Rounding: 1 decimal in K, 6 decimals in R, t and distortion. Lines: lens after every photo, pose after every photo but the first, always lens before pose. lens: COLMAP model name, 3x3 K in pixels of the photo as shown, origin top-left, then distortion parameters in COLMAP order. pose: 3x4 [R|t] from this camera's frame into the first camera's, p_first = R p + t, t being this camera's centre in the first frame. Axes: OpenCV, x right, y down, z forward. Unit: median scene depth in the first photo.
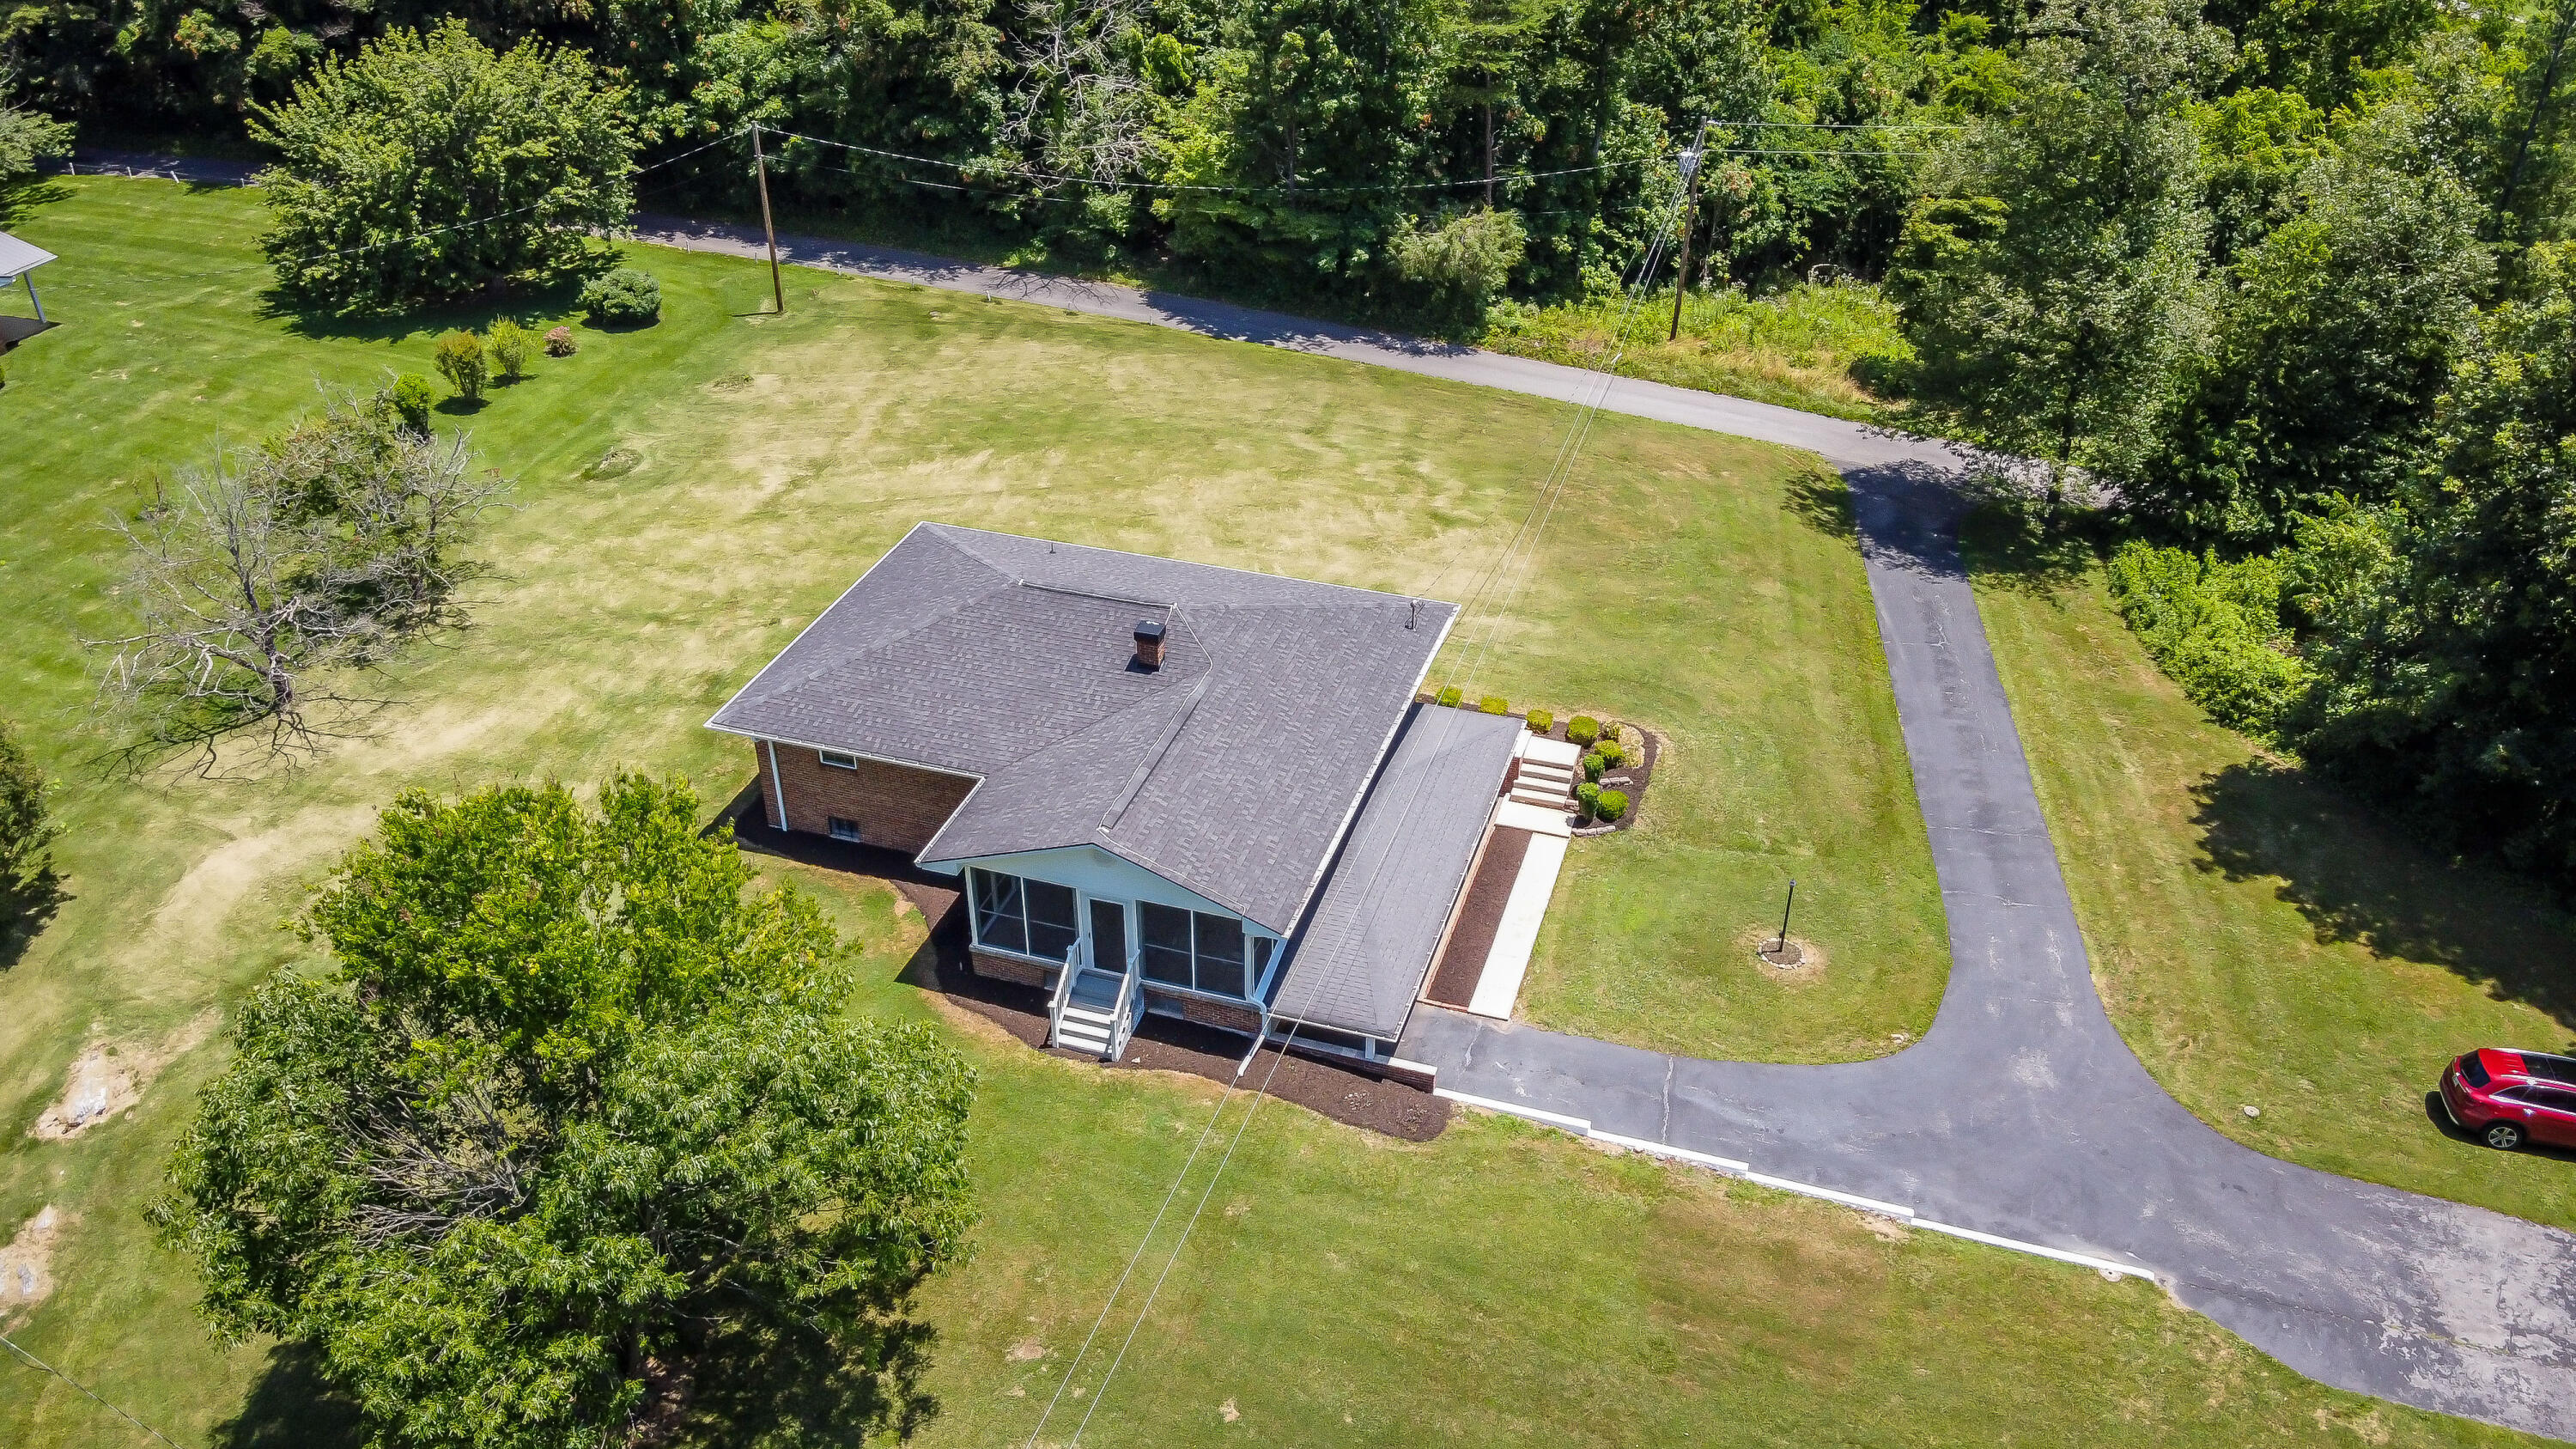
lens RADIAL K [[1984.0, 0, 1275.7], [0, 1984.0, 682.1], [0, 0, 1]] dist [0.001600, 0.029930]
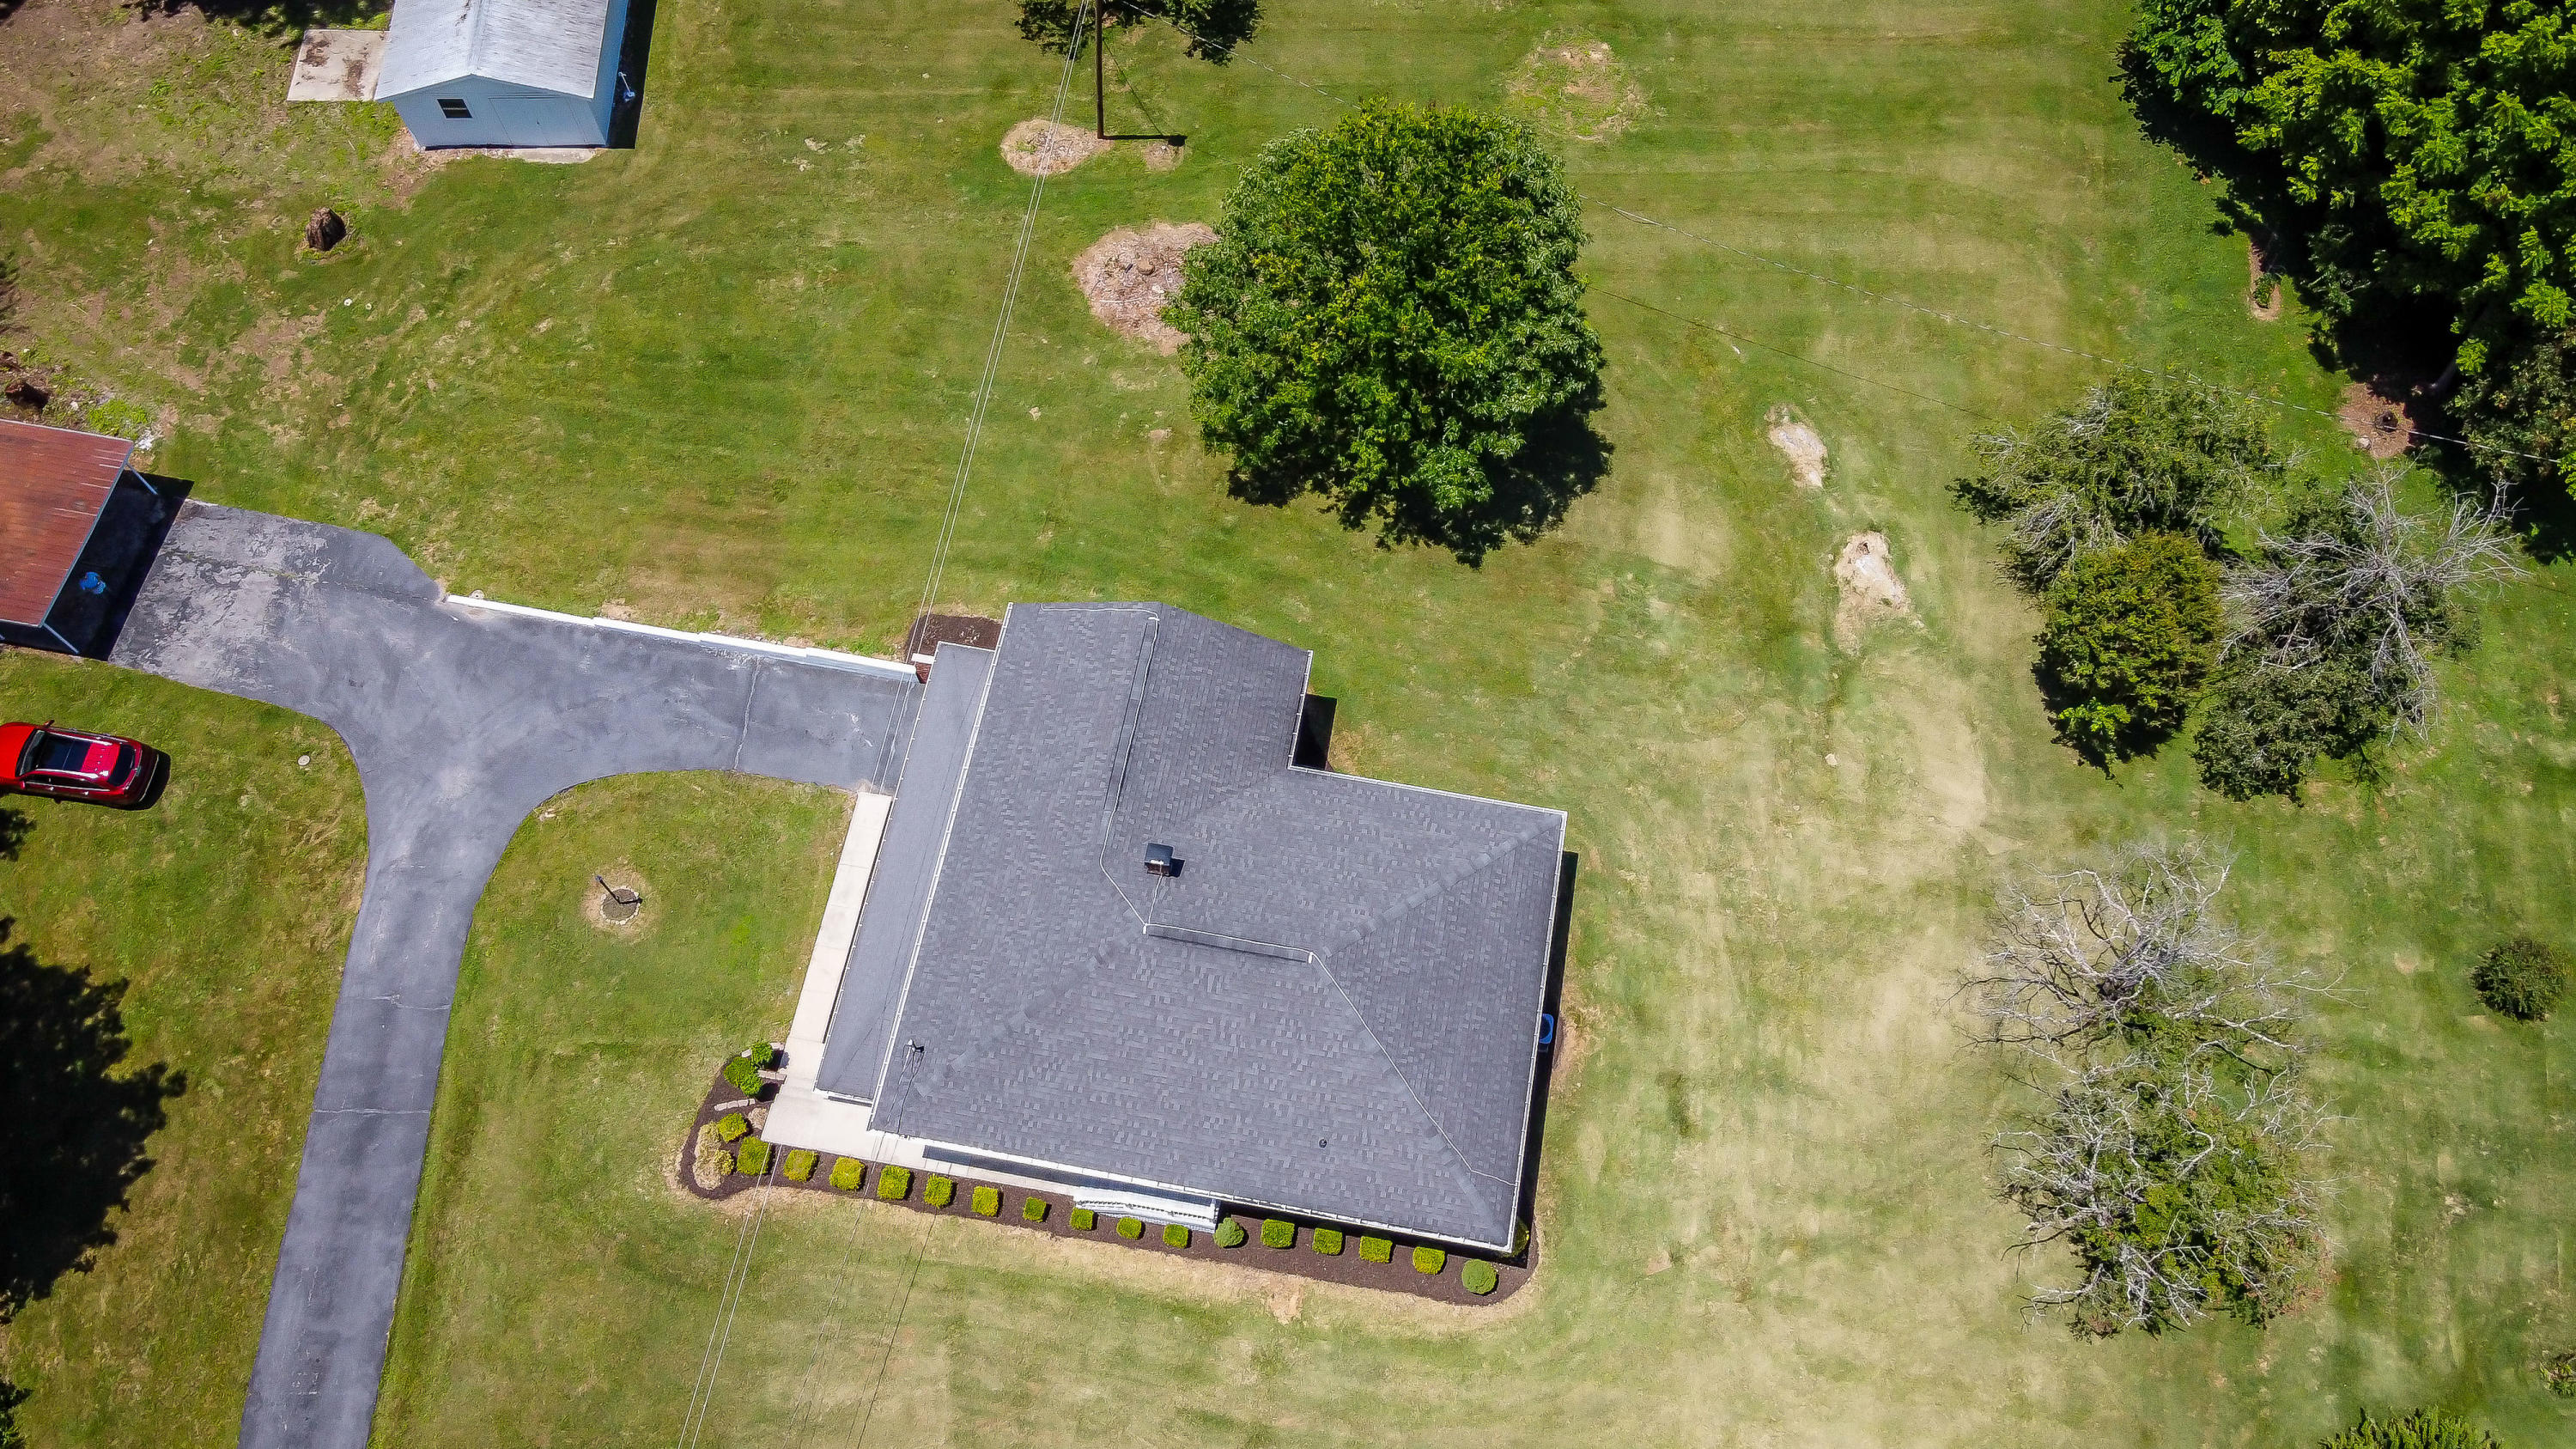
lens RADIAL K [[1984.0, 0, 1290.5], [0, 1984.0, 738.0], [0, 0, 1]] dist [0.001600, 0.029930]
pose [[-0.990575, 0.118270, -0.069092, -0.042003], [-0.081654, -0.104888, 0.991126, -0.649881], [0.109974, 0.987426, 0.113556, 0.508881]]
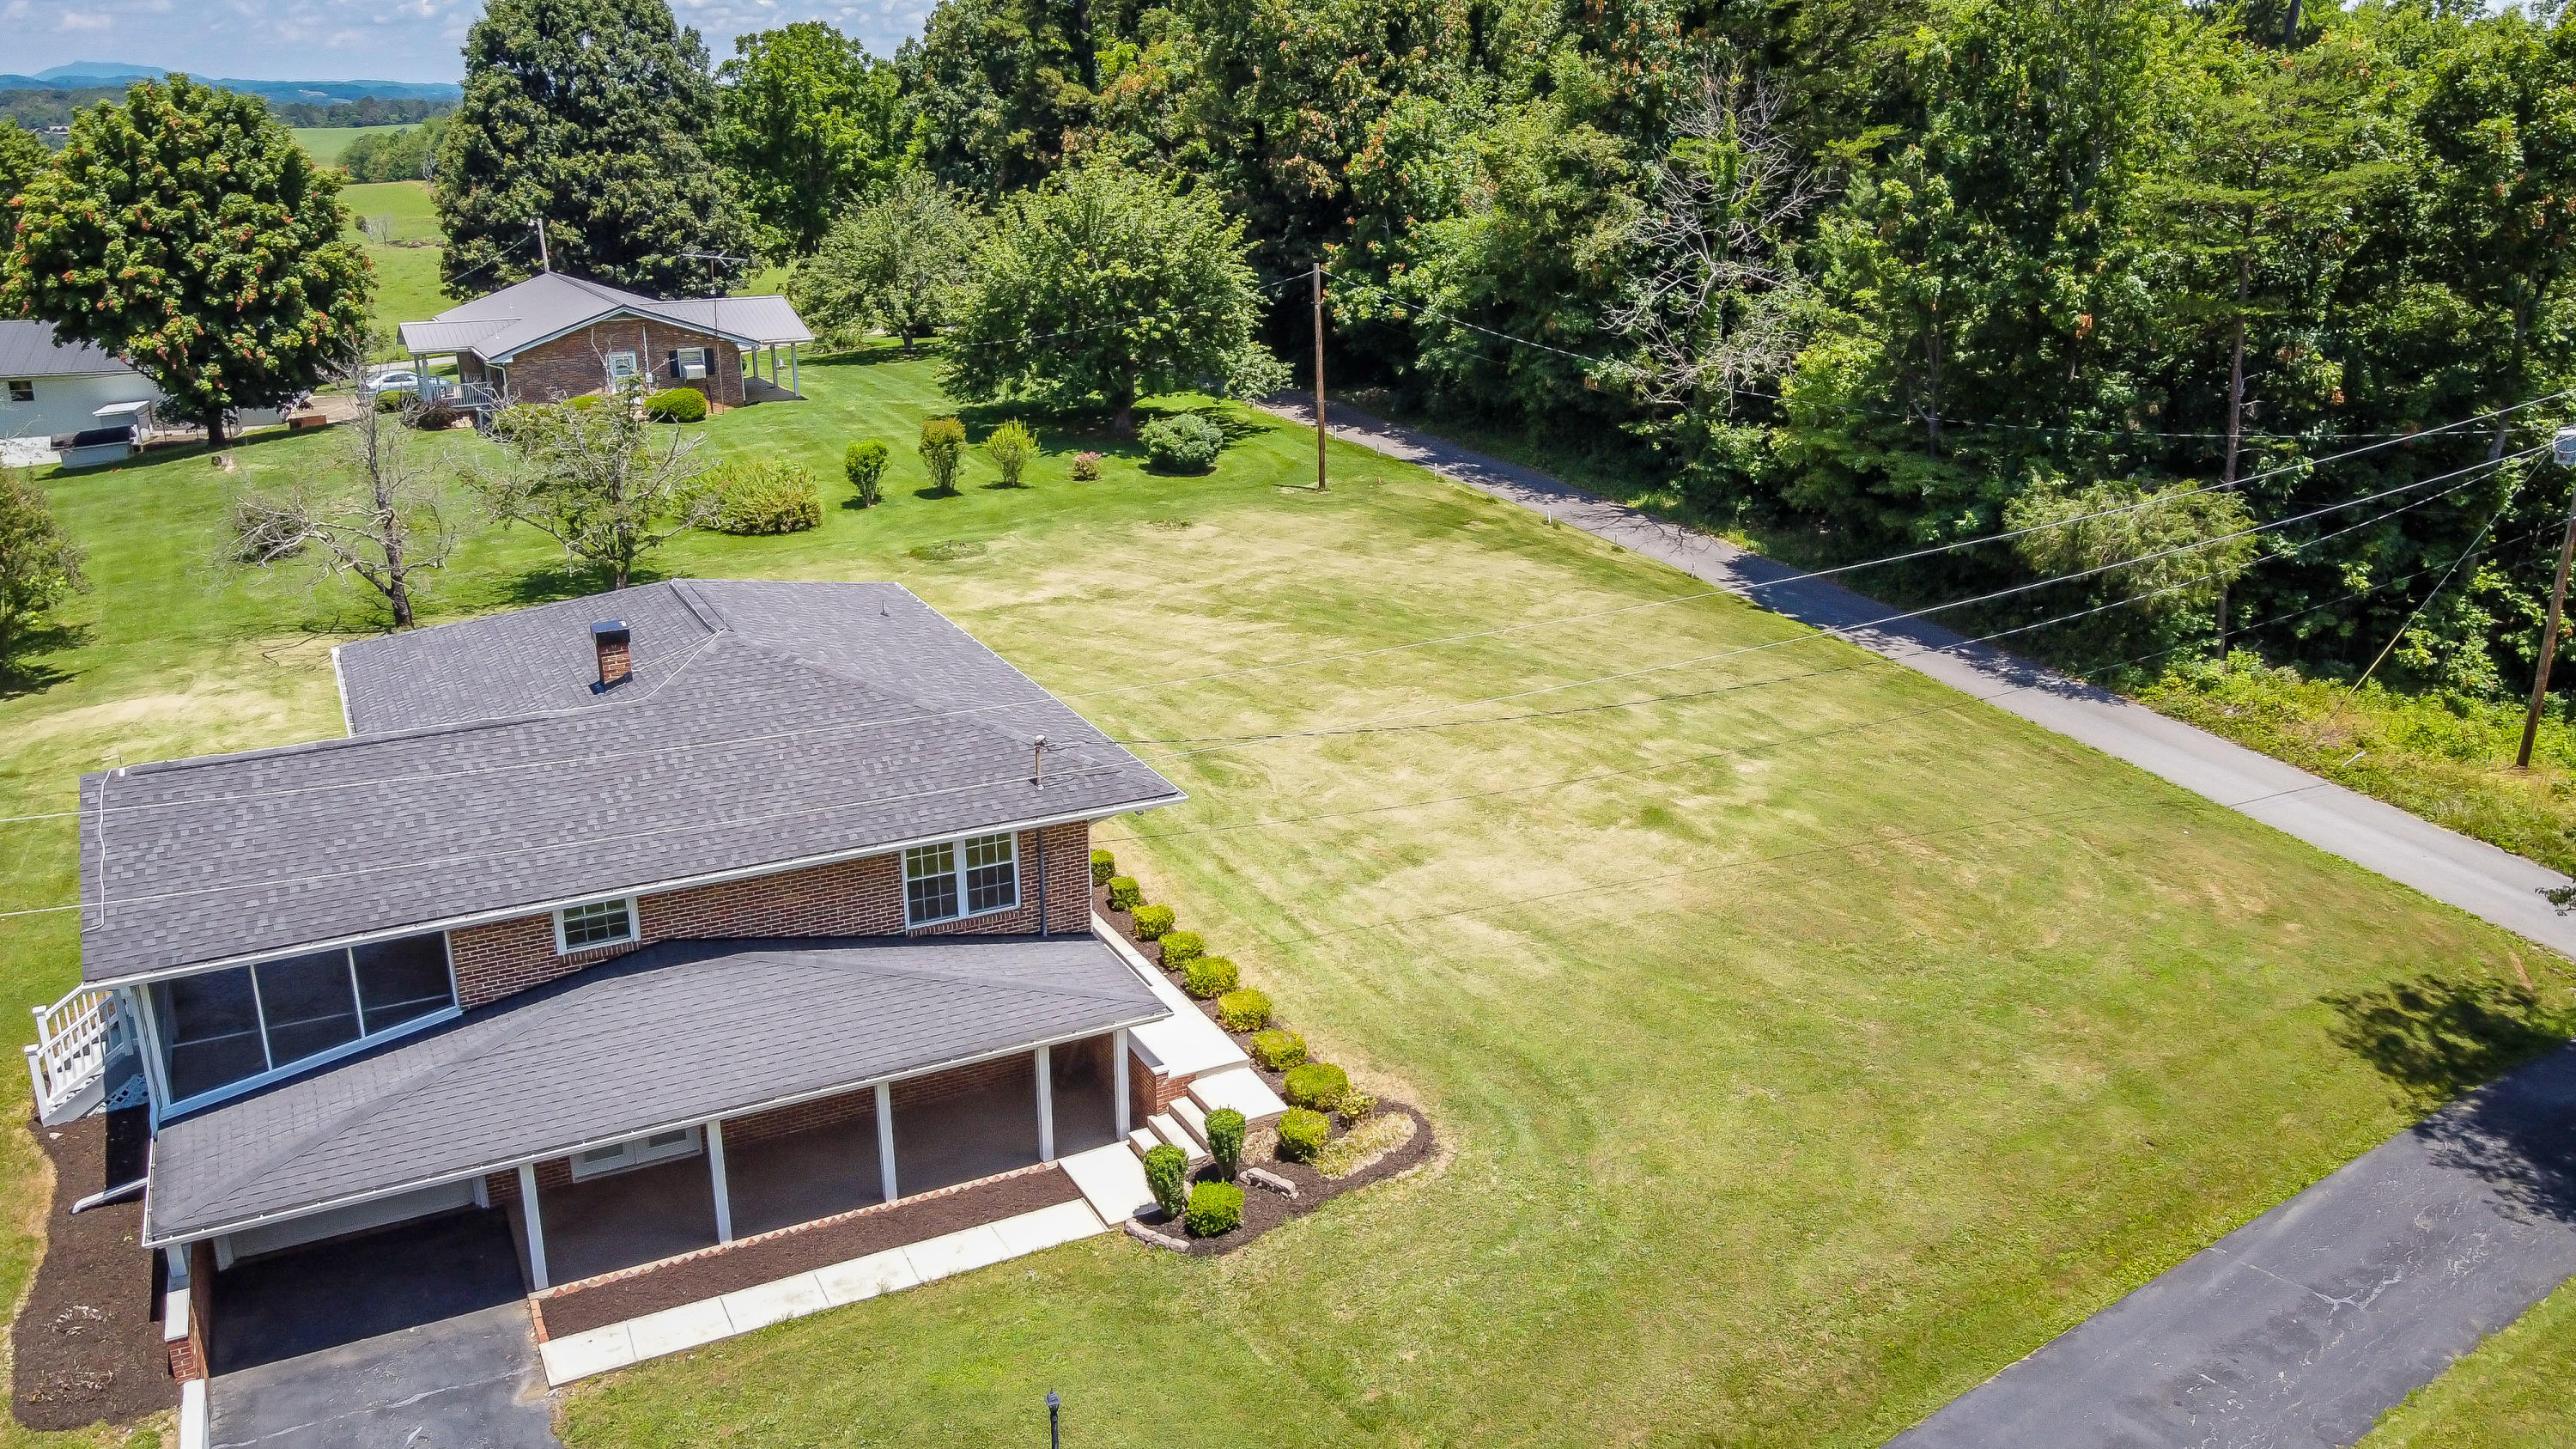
lens RADIAL K [[1984.0, 0, 1280.6], [0, 1984.0, 706.2], [0, 0, 1]] dist [0.001600, 0.029930]
pose [[0.709750, 0.205614, -0.673779, 0.345803], [-0.358516, 0.928755, -0.094233, -0.012387], [0.606400, 0.308442, 0.732900, 0.398271]]
